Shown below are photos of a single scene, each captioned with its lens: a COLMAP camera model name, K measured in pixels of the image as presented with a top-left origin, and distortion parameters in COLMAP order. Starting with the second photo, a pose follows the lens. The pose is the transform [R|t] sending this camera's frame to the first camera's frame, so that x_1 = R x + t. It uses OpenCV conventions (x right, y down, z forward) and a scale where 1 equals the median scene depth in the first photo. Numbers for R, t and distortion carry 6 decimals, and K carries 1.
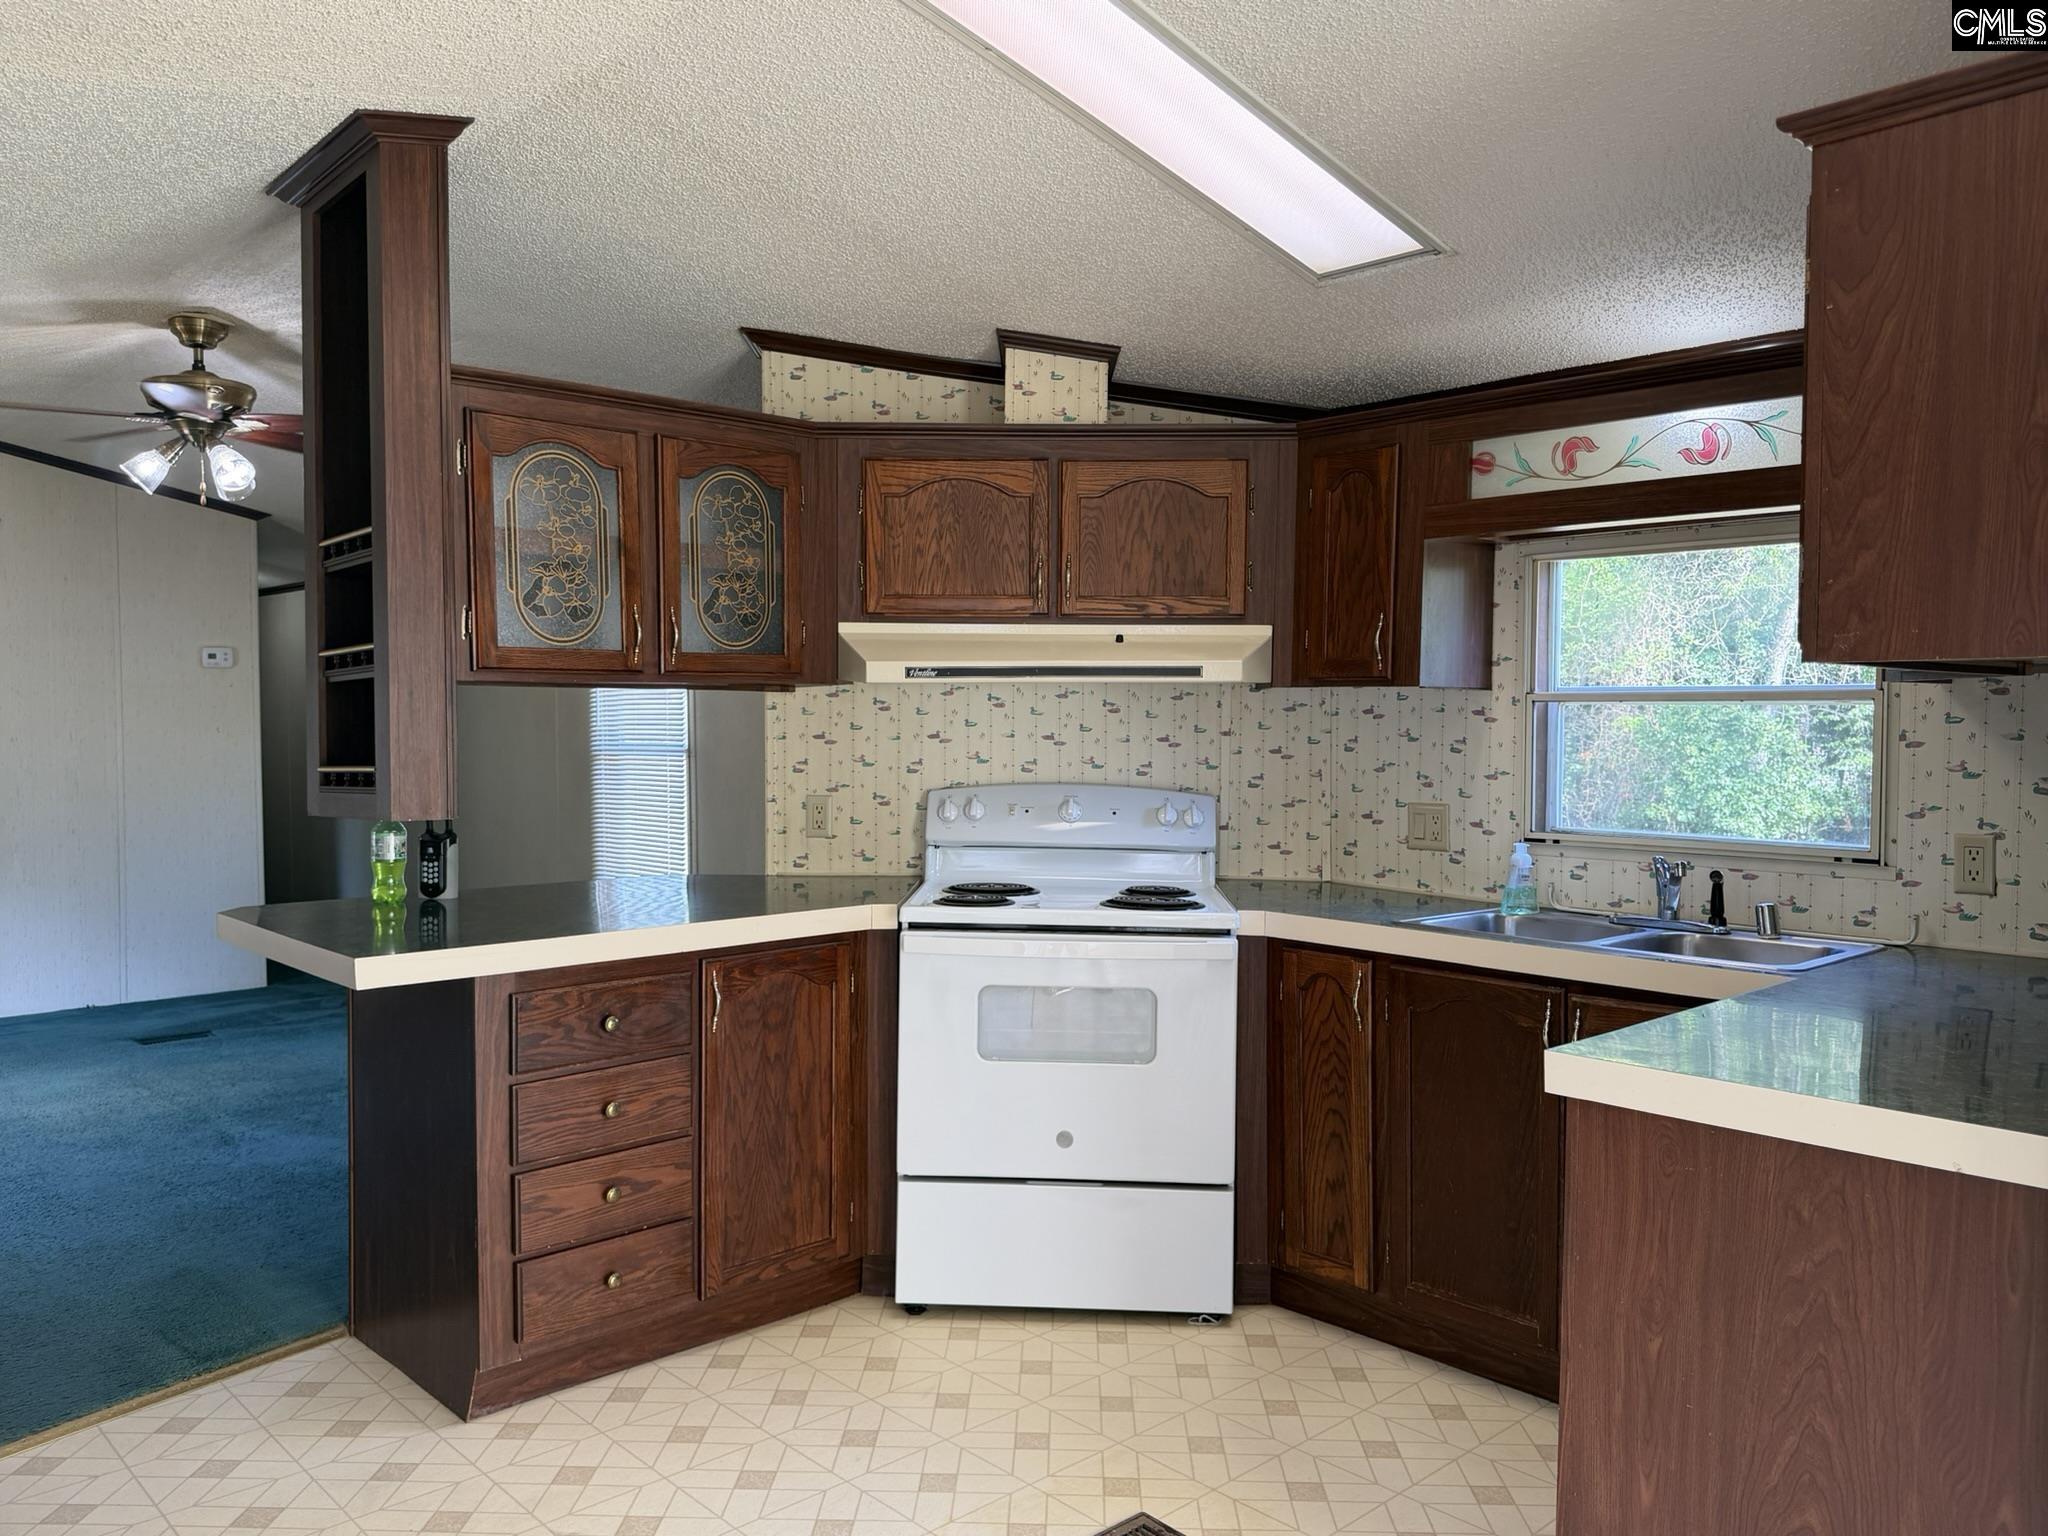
lens RADIAL K [[1497.3, 0, 1004.0], [0, 1497.3, 772.3], [0, 0, 1]] dist [0.015707, -0.016623]
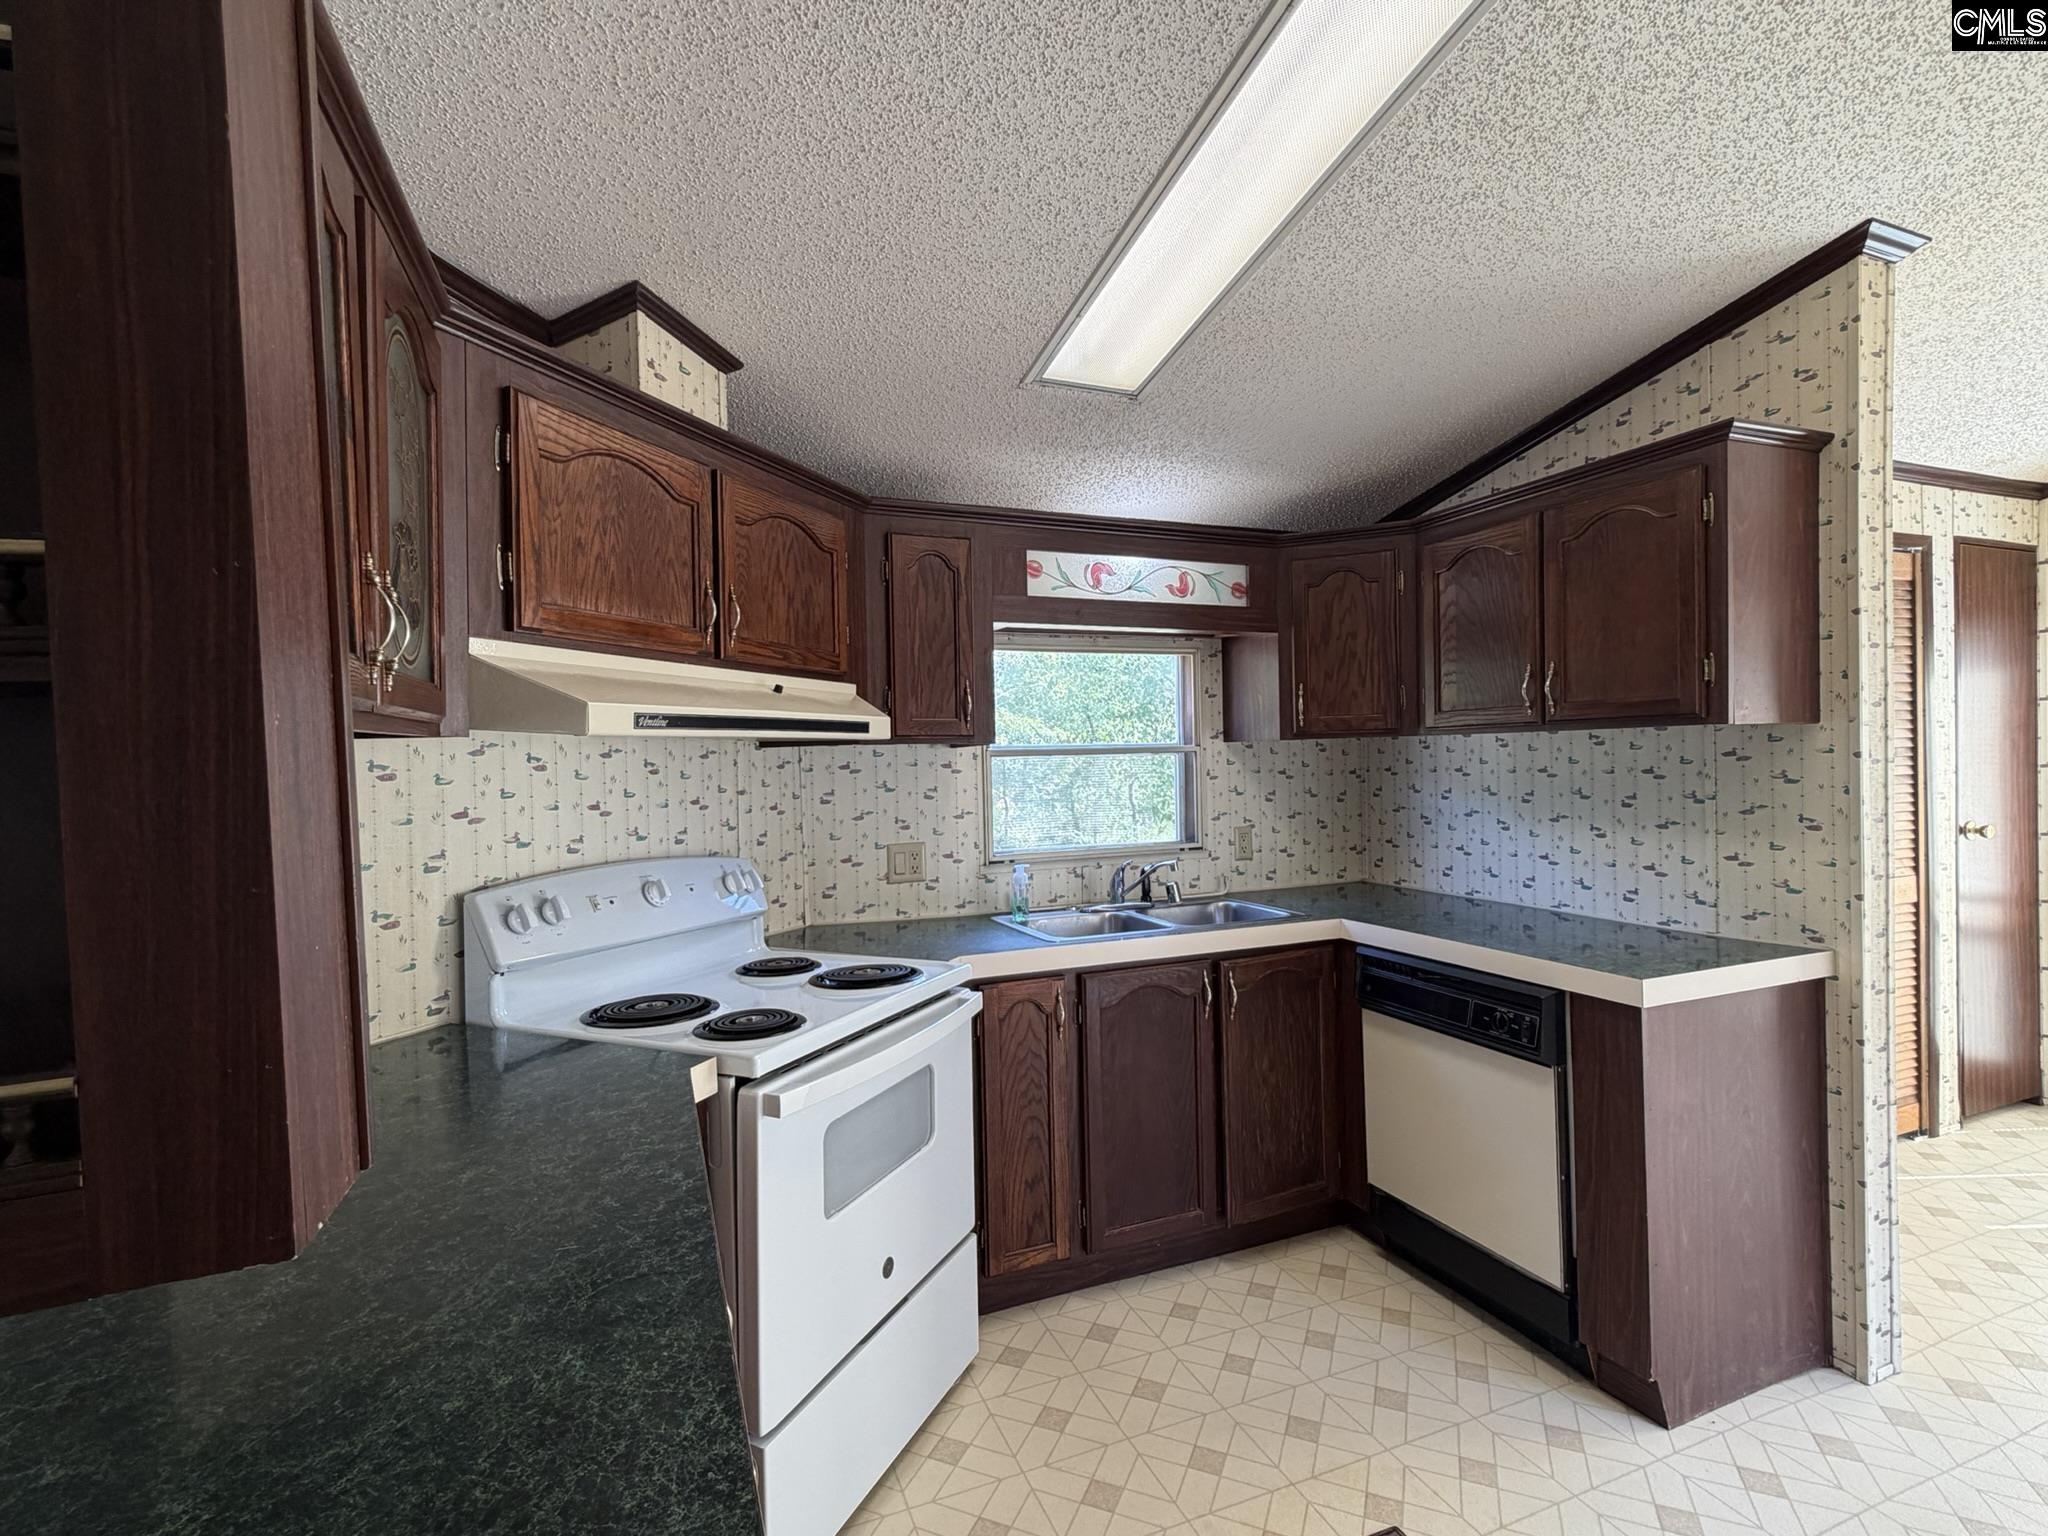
lens RADIAL K [[964.1, 0, 1019.3], [0, 964.1, 774.2], [0, 0, 1]] dist [-0.001766, -0.001034]
pose [[0.345085, -0.024405, 0.938254, -0.426251], [0.059048, 0.998246, 0.004248, -0.033726], [-0.936712, 0.053936, 0.345921, 0.690125]]
